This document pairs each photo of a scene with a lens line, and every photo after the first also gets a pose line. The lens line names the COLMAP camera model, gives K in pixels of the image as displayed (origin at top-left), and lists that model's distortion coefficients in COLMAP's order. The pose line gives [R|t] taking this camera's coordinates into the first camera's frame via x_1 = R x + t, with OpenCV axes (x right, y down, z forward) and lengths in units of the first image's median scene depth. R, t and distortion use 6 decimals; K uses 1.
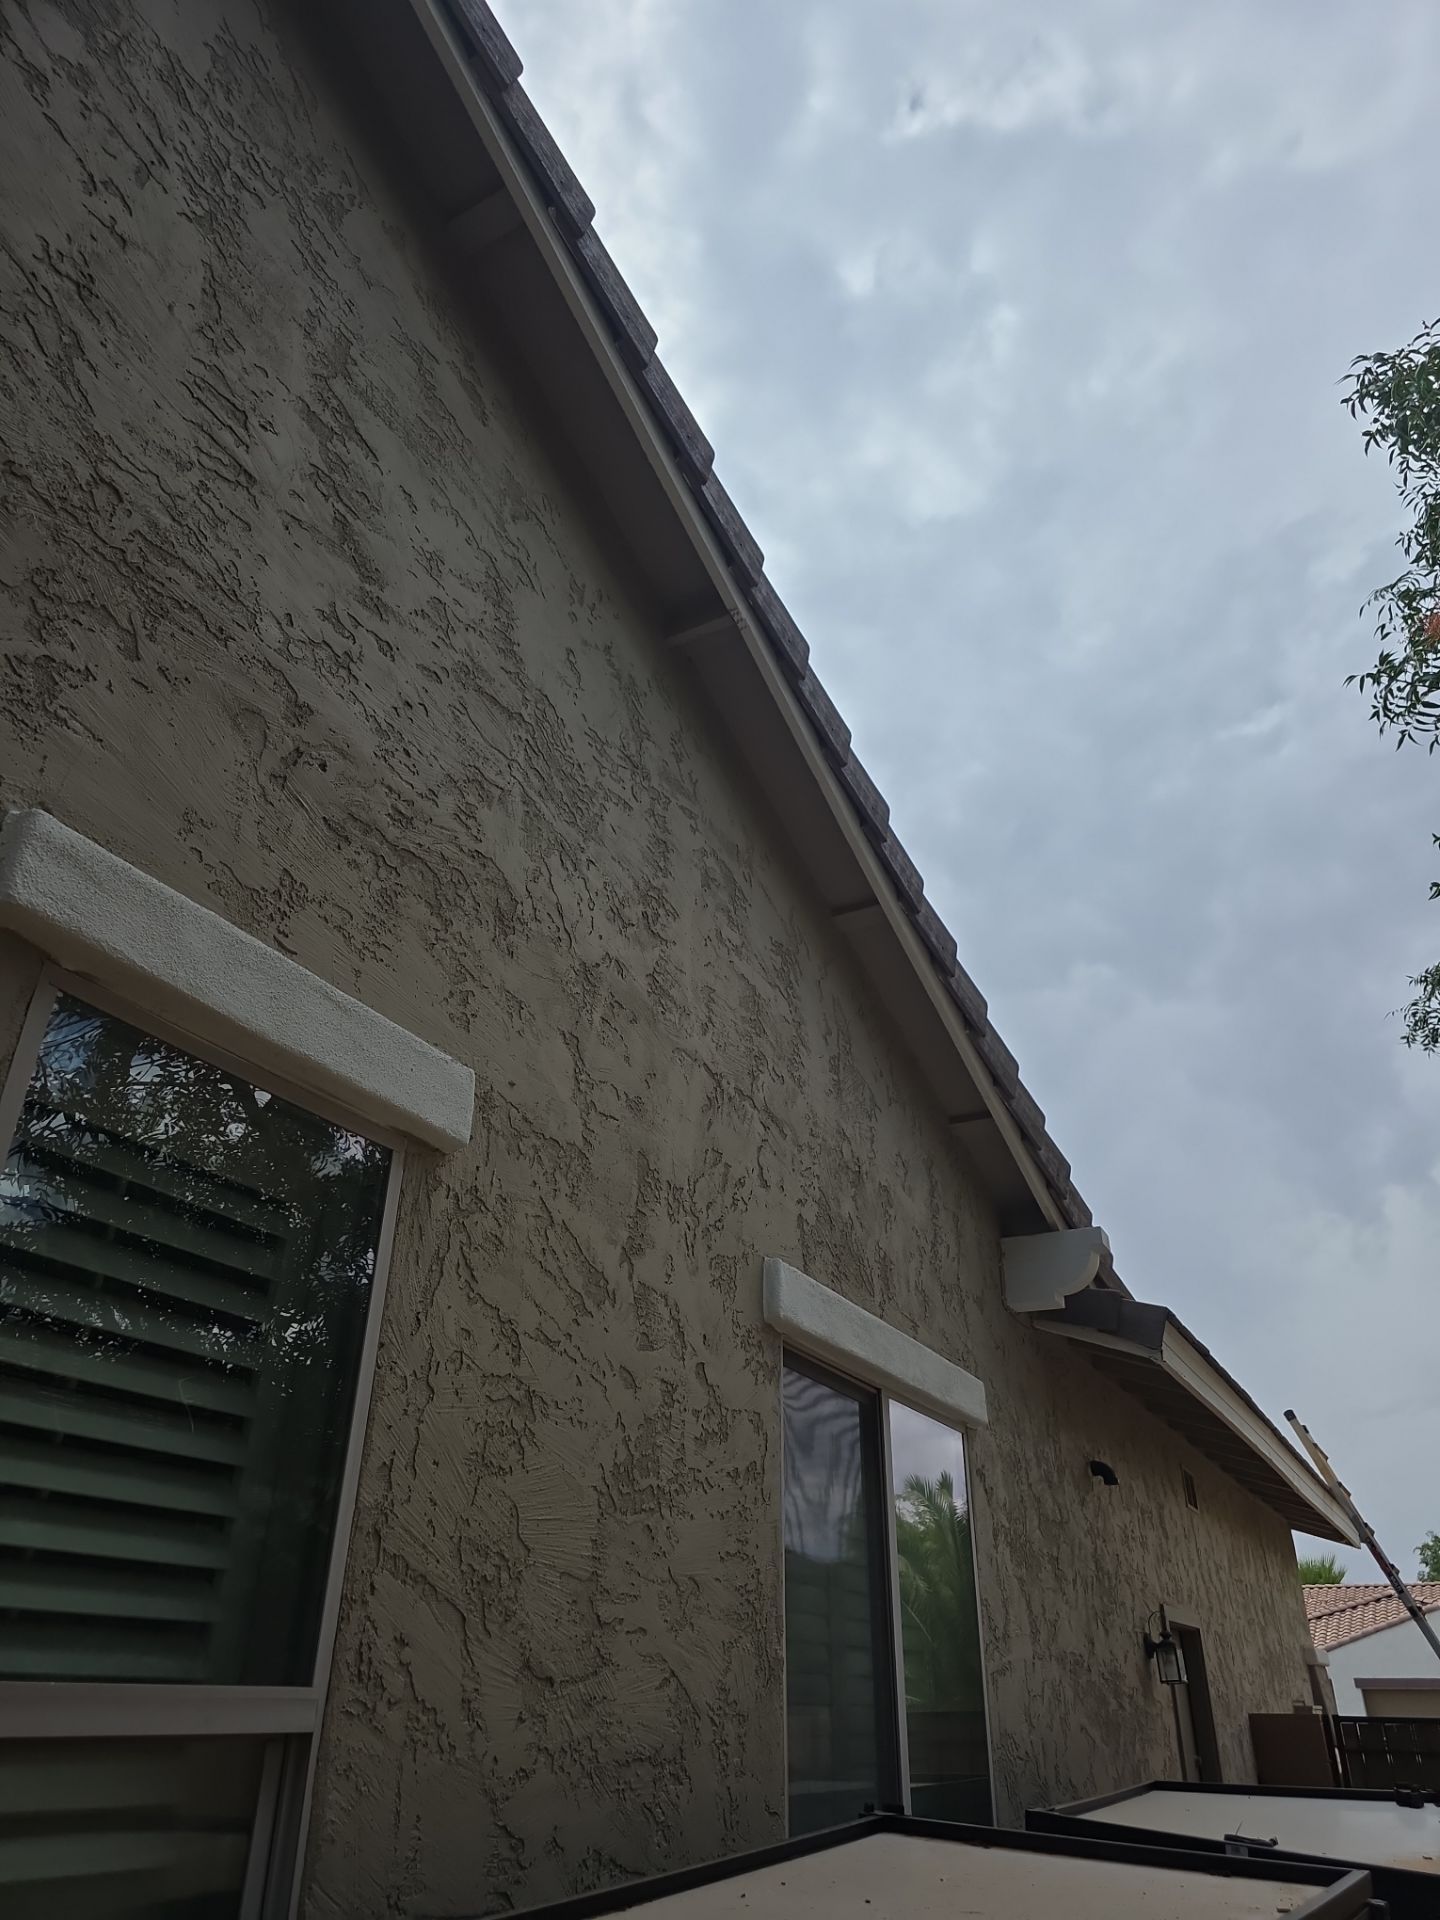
lens RADIAL K [[1306.2, 0, 708.9], [0, 1306.2, 959.2], [0, 0, 1]] dist [0.068912, -0.057754]
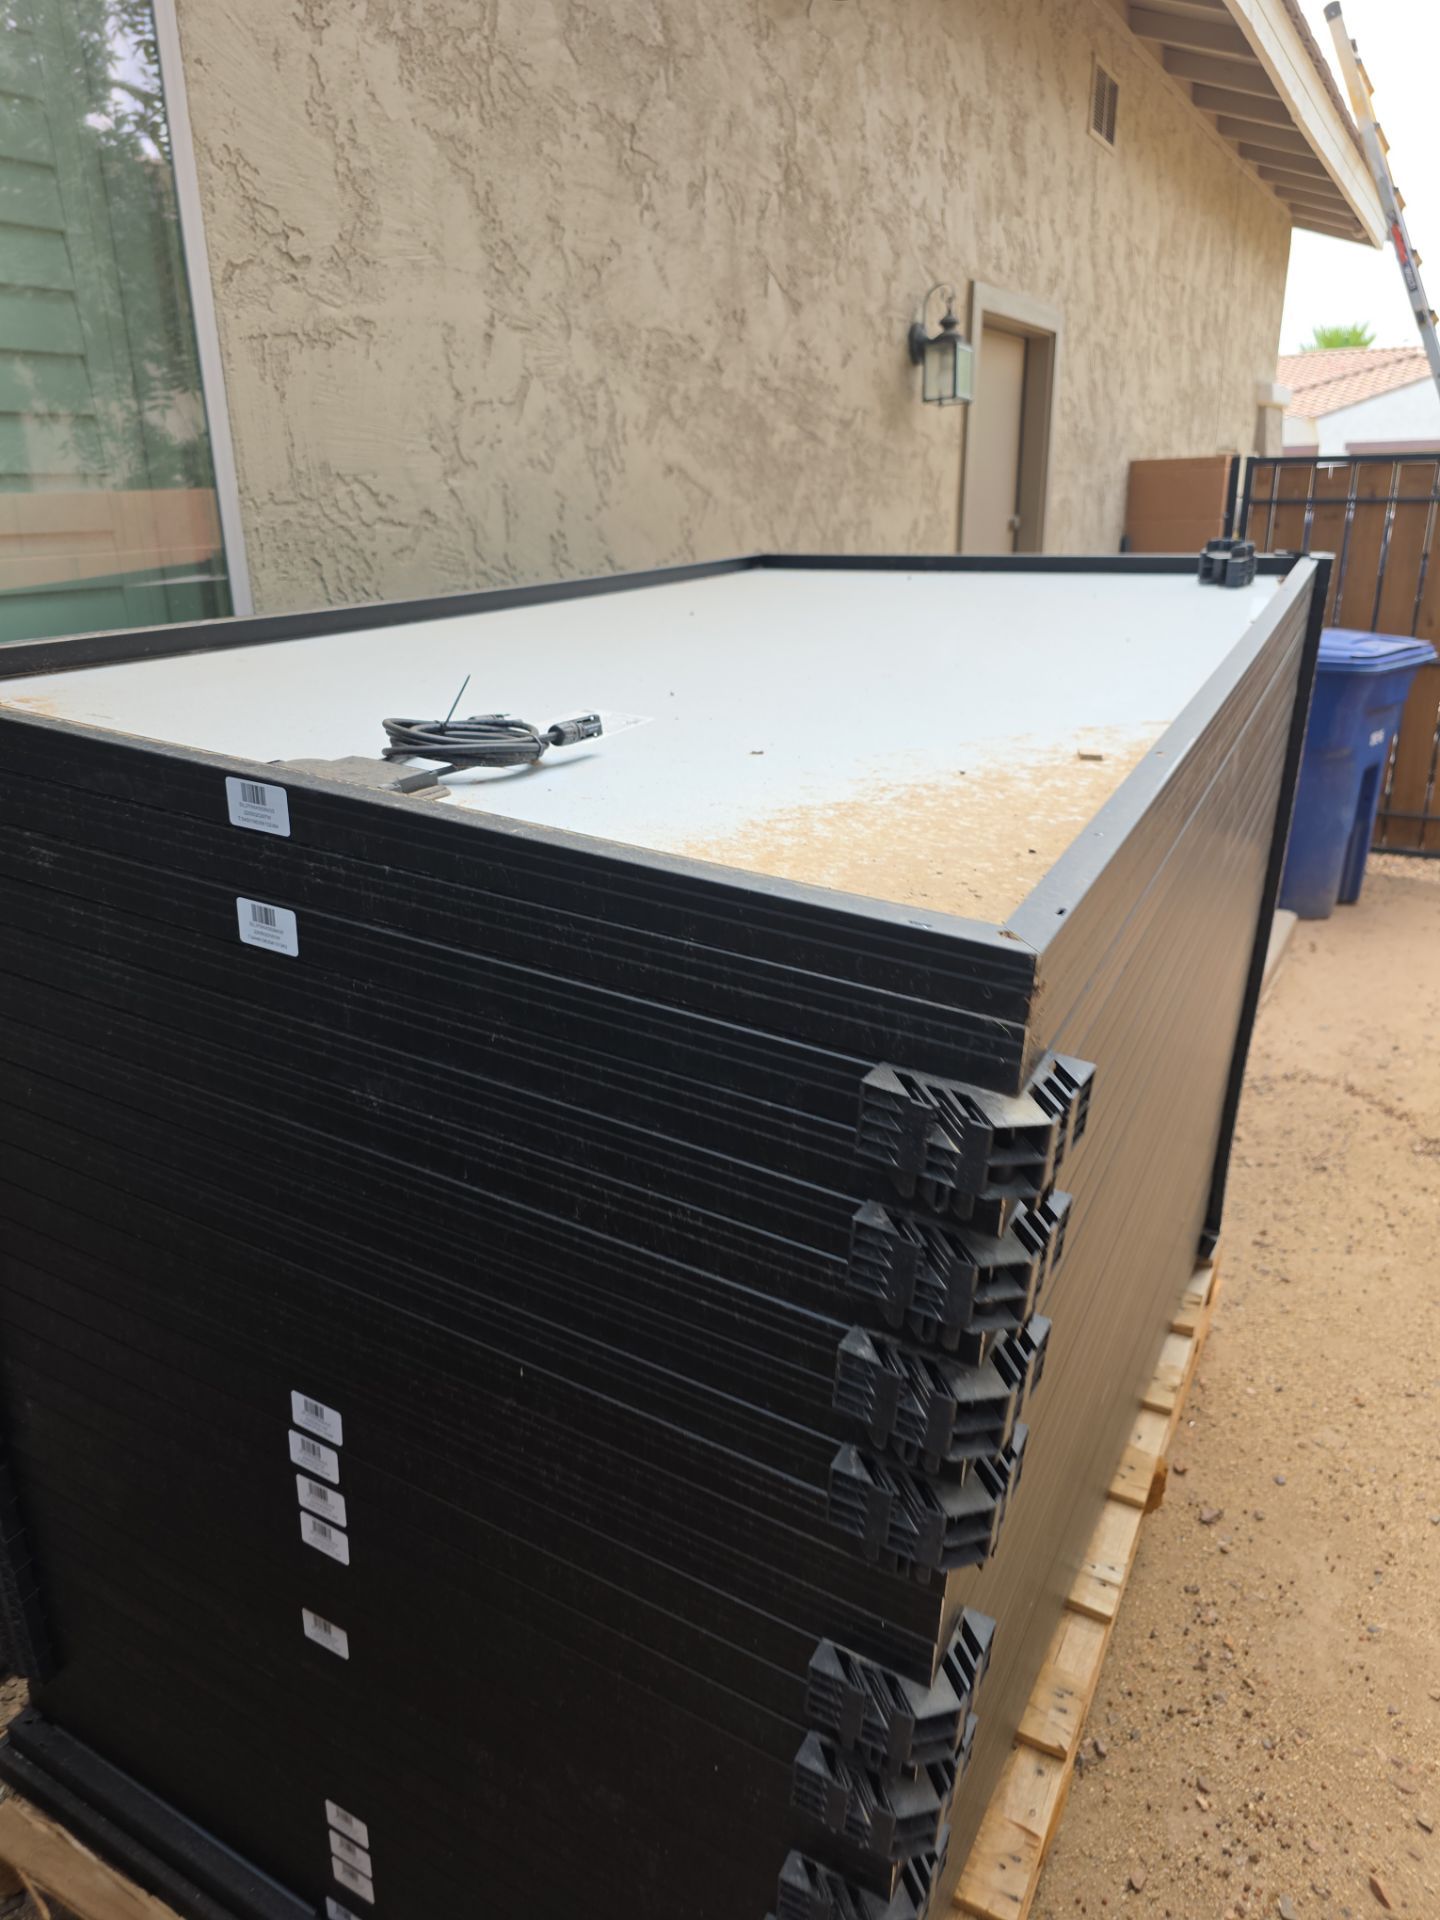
lens RADIAL K [[1354.1, 0, 720.0], [0, 1354.1, 960.0], [0, 0, 1]] dist [-0.002704, -0.003416]
pose [[0.999123, -0.031883, -0.027153, 0.537523], [0.041526, 0.670248, 0.740974, 0.554070], [-0.005425, -0.741452, 0.670984, 0.886033]]
